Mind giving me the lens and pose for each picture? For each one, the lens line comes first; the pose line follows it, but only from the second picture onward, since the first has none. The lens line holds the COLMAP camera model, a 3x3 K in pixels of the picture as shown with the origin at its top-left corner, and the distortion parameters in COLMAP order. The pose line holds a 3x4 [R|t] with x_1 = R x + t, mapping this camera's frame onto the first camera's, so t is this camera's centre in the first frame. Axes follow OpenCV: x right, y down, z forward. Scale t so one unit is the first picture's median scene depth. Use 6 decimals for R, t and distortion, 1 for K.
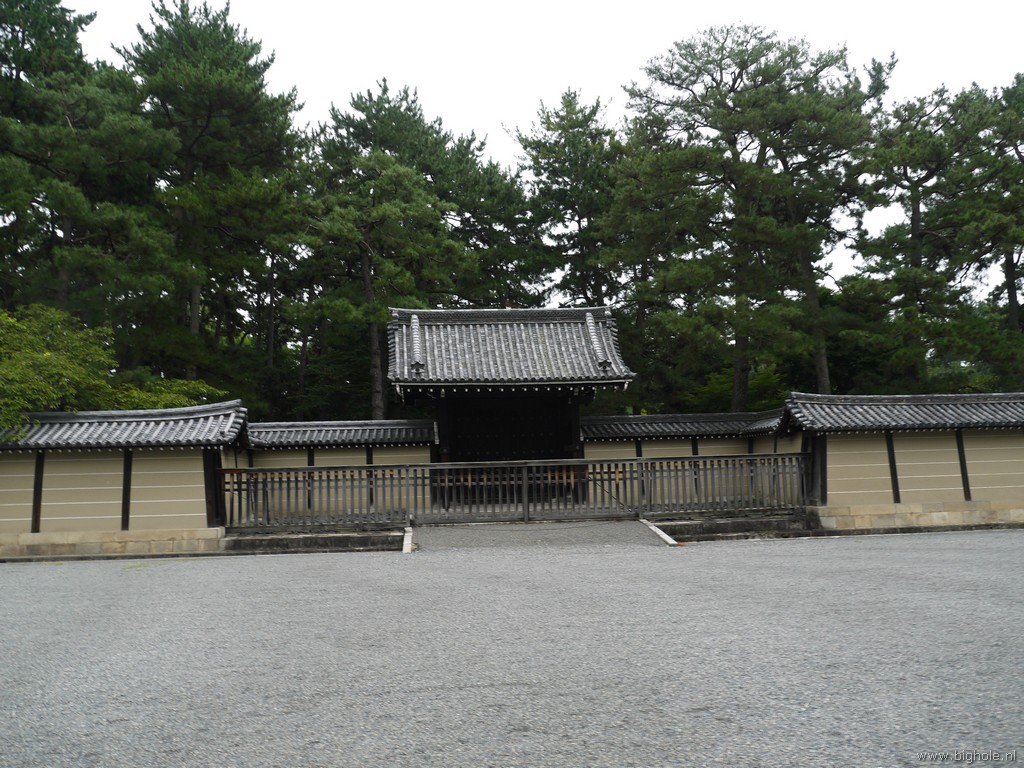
lens RADIAL K [[850.5, 0, 512.0], [0, 850.5, 384.0], [0, 0, 1]] dist [-0.005094, -0.002725]
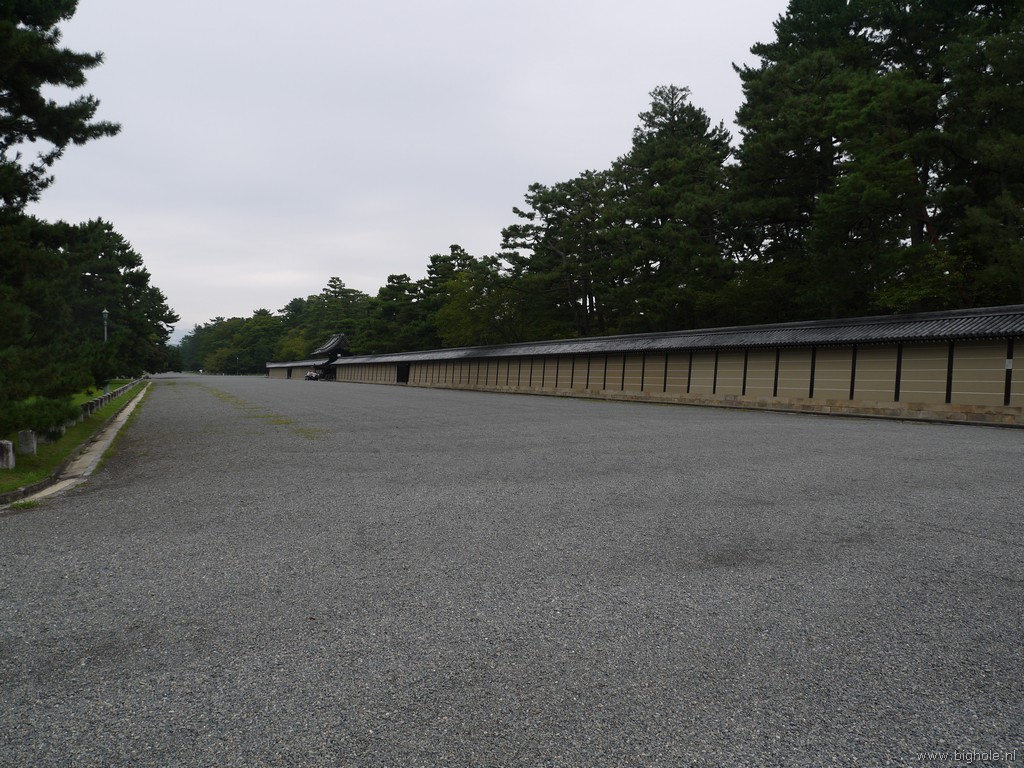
lens RADIAL K [[850.5, 0, 512.0], [0, 850.5, 384.0], [0, 0, 1]] dist [-0.005094, -0.002725]
pose [[0.212649, 0.043206, -0.976173, 1.408031], [0.101197, 0.992676, 0.065981, -0.020018], [0.971874, -0.112816, 0.206719, 0.194547]]
